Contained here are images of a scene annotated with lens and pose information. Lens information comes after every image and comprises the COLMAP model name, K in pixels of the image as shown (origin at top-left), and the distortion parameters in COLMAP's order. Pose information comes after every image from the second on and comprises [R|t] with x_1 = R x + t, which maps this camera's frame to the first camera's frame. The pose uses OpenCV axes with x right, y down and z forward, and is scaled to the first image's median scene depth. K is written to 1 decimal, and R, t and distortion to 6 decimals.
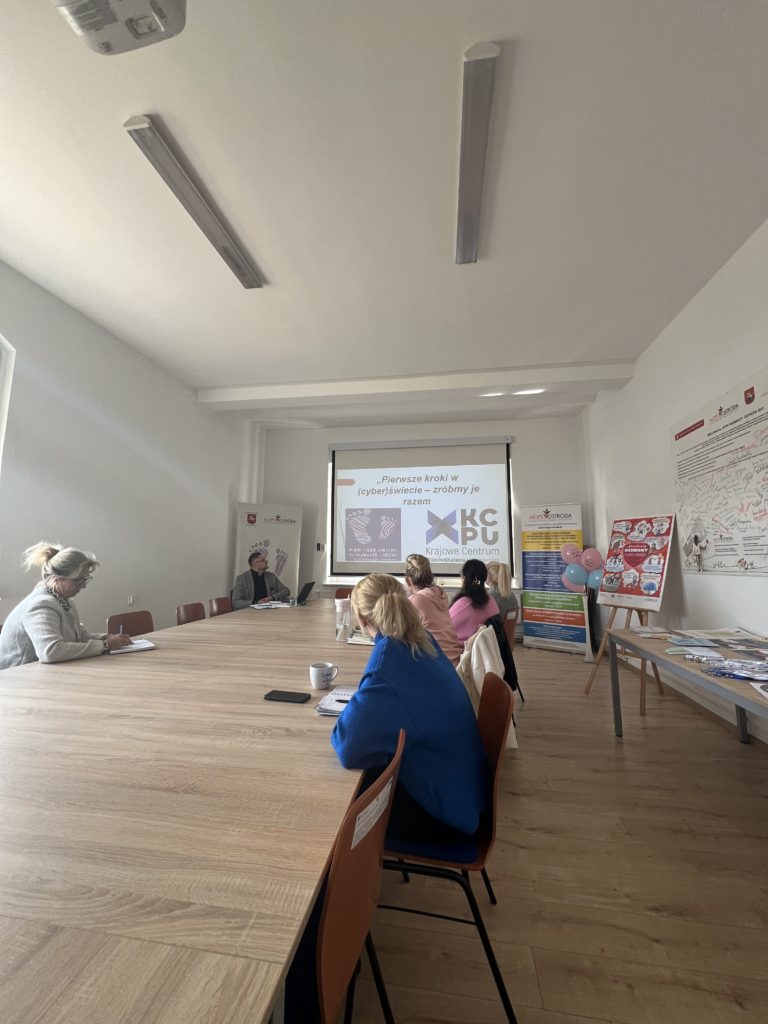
lens RADIAL K [[408.5, 0, 386.7], [0, 408.5, 509.4], [0, 0, 1]] dist [0.001428, 0.000125]
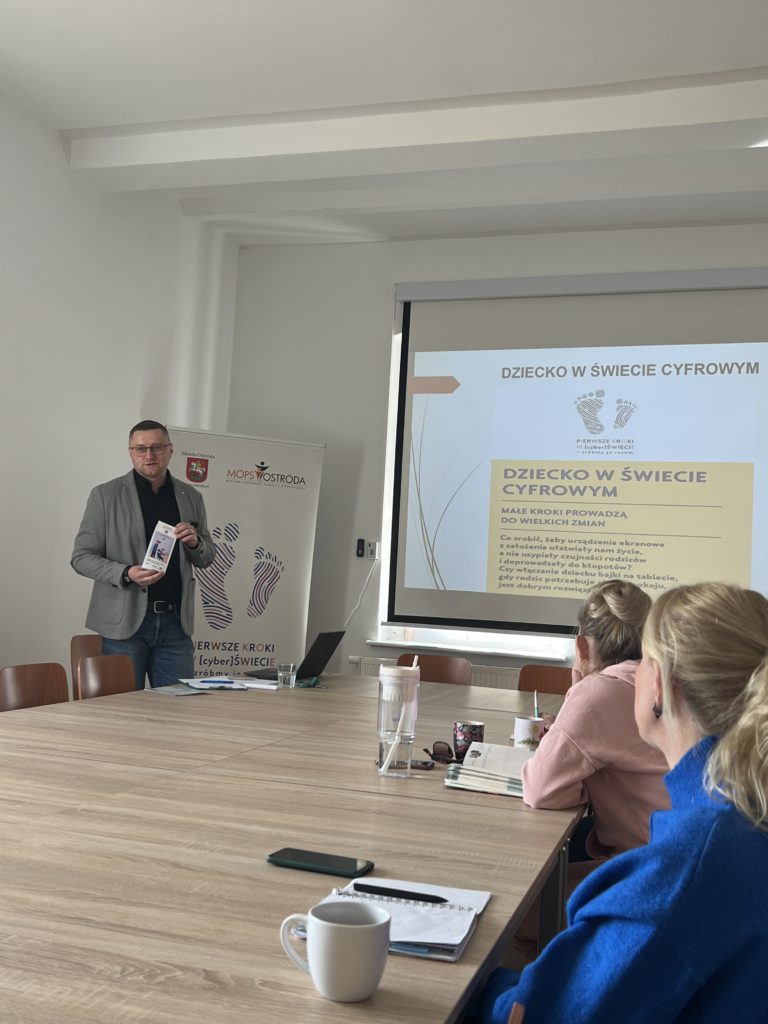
lens RADIAL K [[1044.7, 0, 392.2], [0, 1044.7, 505.2], [0, 0, 1]] dist [0.032550, 0.000000]
pose [[0.988378, 0.038250, -0.147124, 0.015901], [-0.033052, 0.998745, 0.037617, 0.021743], [0.148378, -0.032317, 0.988402, 0.027412]]
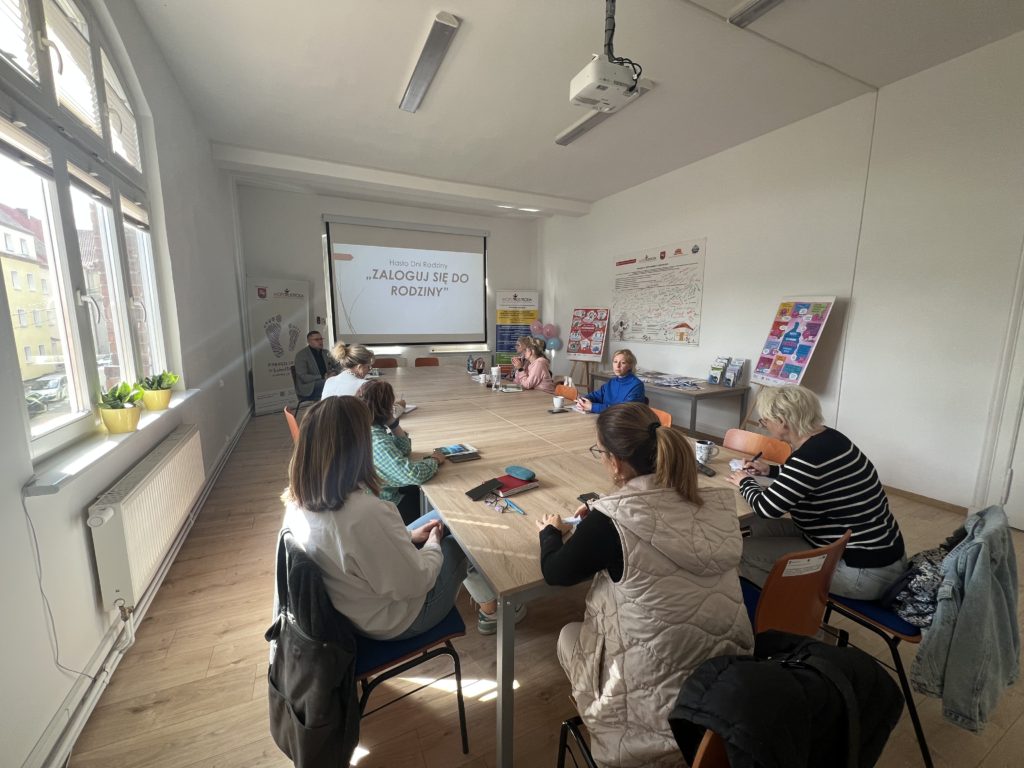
lens RADIAL K [[408.5, 0, 508.9], [0, 408.5, 382.7], [0, 0, 1]] dist [0.001428, 0.000125]
pose [[0.816682, -0.091013, 0.569866, -0.686341], [-0.070539, 0.964337, 0.255105, -0.096636], [-0.572760, -0.248537, 0.781137, -0.217400]]
